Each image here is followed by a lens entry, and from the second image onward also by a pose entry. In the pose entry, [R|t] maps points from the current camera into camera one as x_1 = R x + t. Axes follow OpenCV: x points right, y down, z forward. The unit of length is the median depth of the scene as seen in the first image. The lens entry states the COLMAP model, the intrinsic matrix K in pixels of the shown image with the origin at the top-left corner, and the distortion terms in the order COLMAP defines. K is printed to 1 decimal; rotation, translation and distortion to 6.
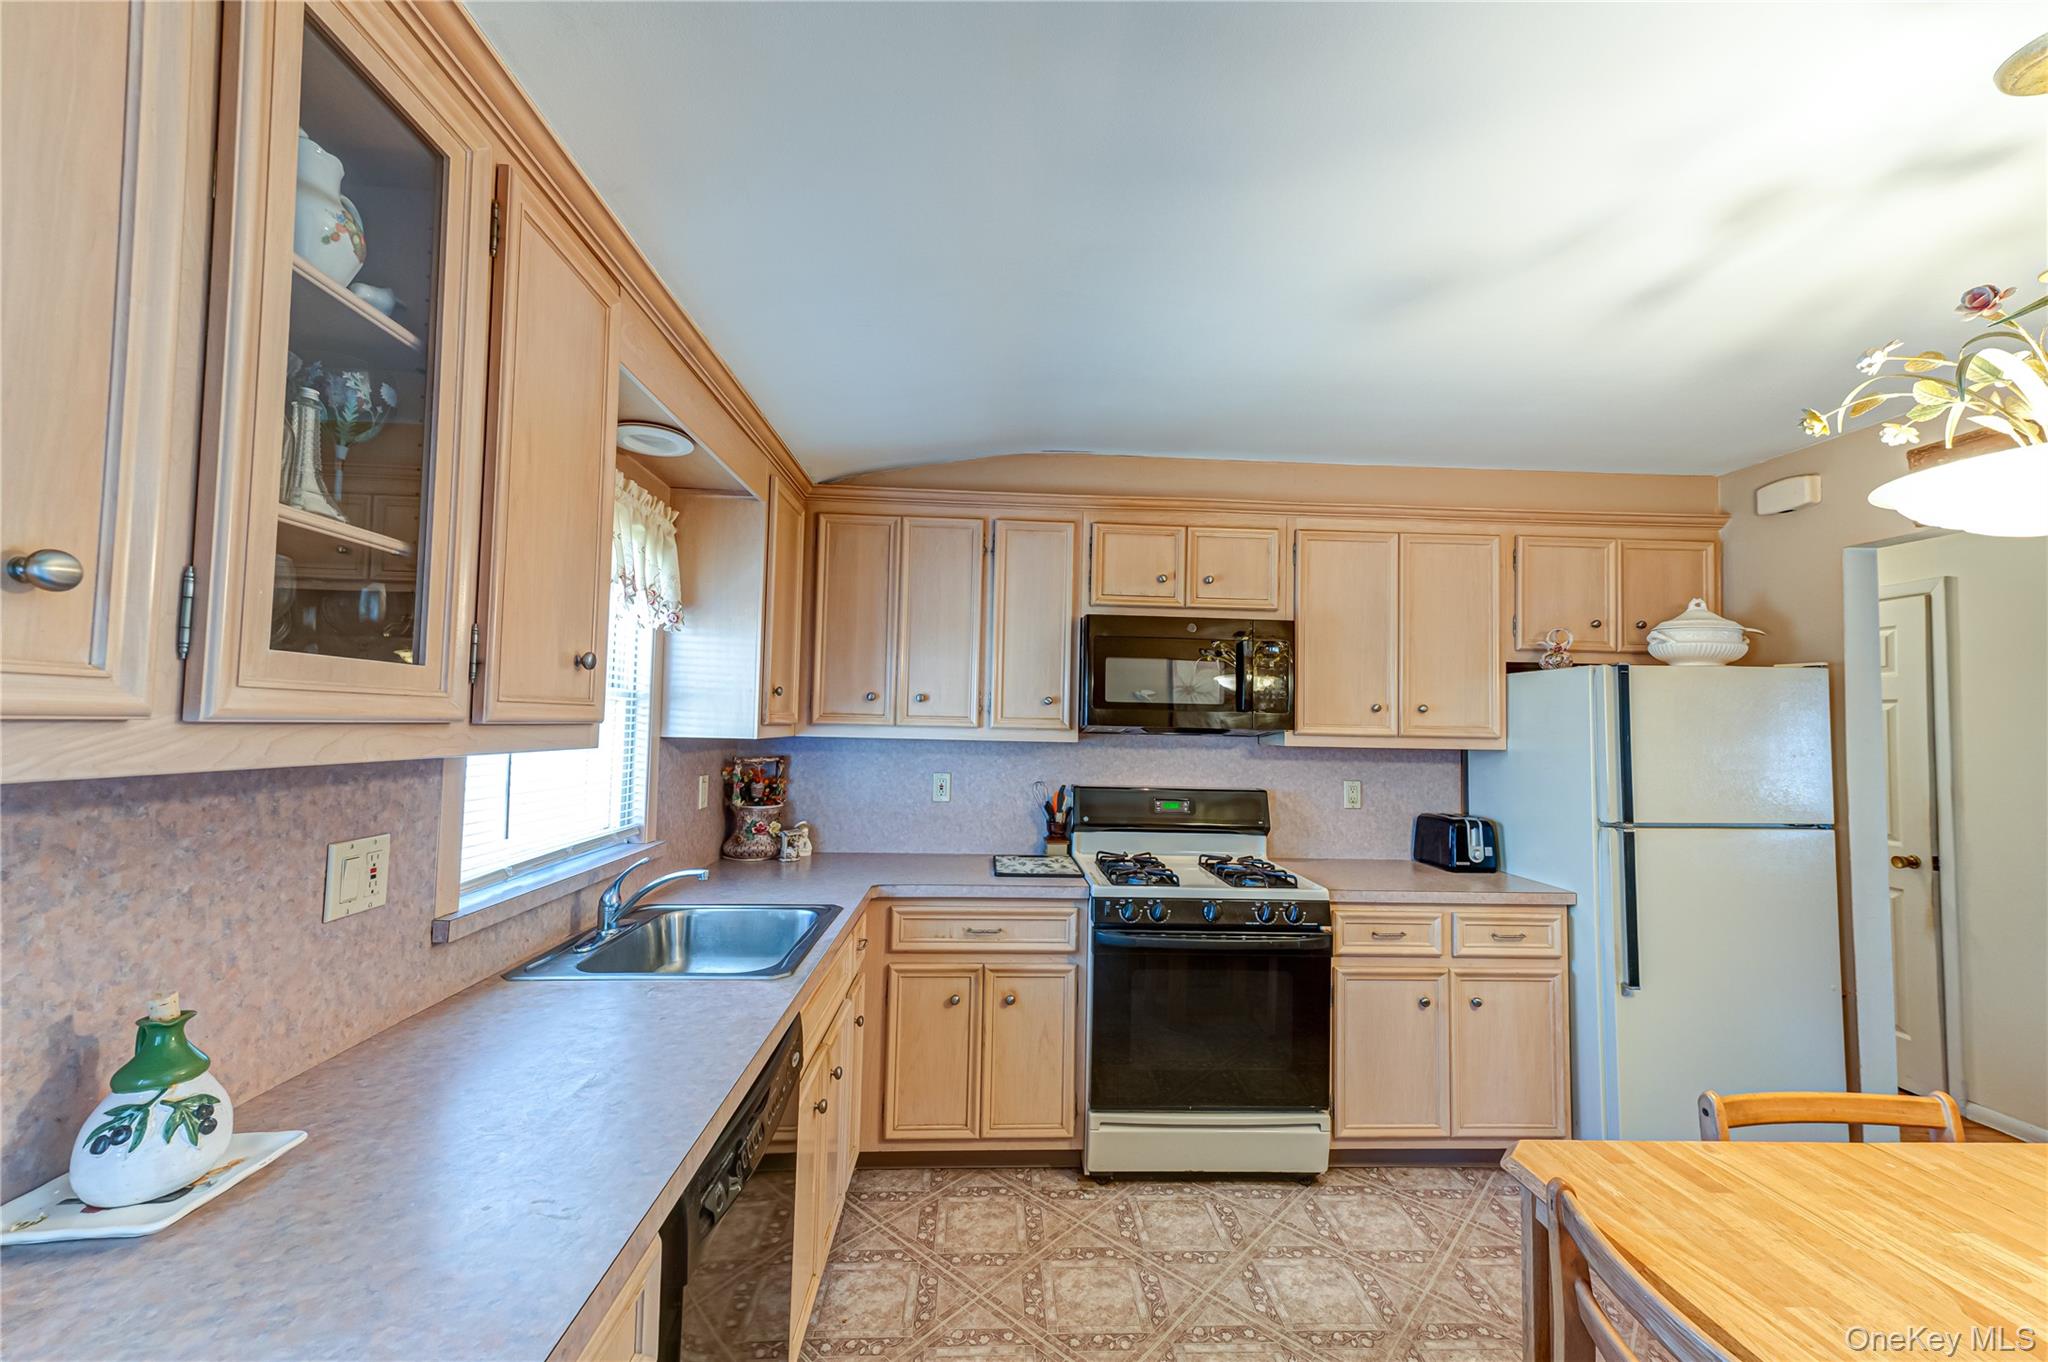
lens RADIAL K [[792.2, 0, 1027.0], [0, 792.2, 687.8], [0, 0, 1]] dist [0.004095, 0.000061]
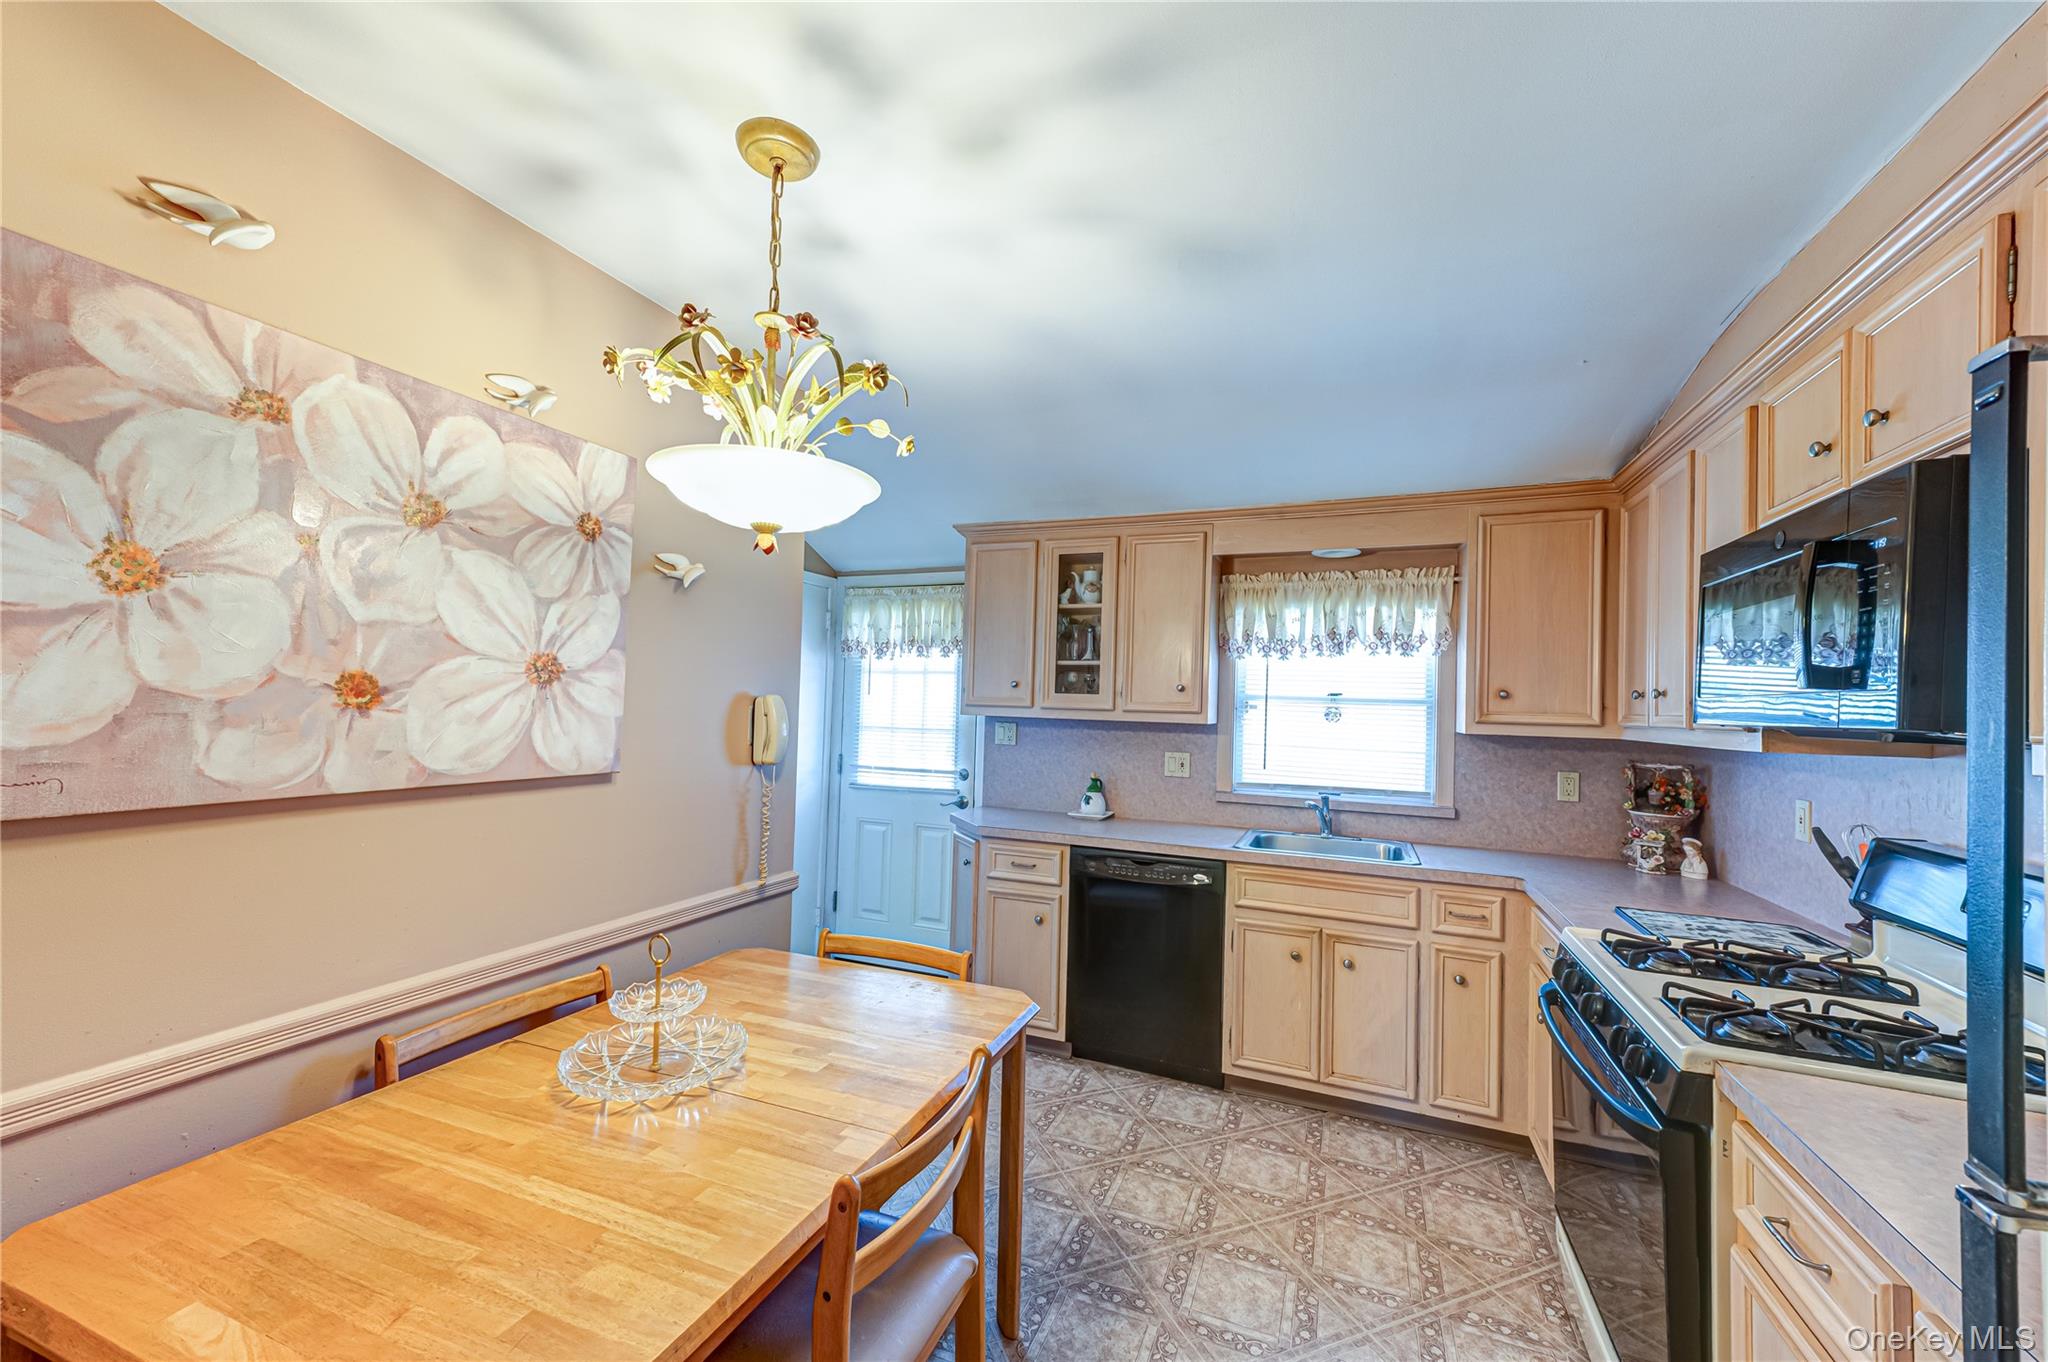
lens RADIAL K [[792.2, 0, 1031.7], [0, 792.2, 683.3], [0, 0, 1]] dist [0.004095, 0.000061]
pose [[-0.418653, -0.053890, -0.906546, 1.692371], [0.006262, 0.998043, -0.062220, 0.091987], [0.908125, -0.031725, -0.417496, 1.416646]]
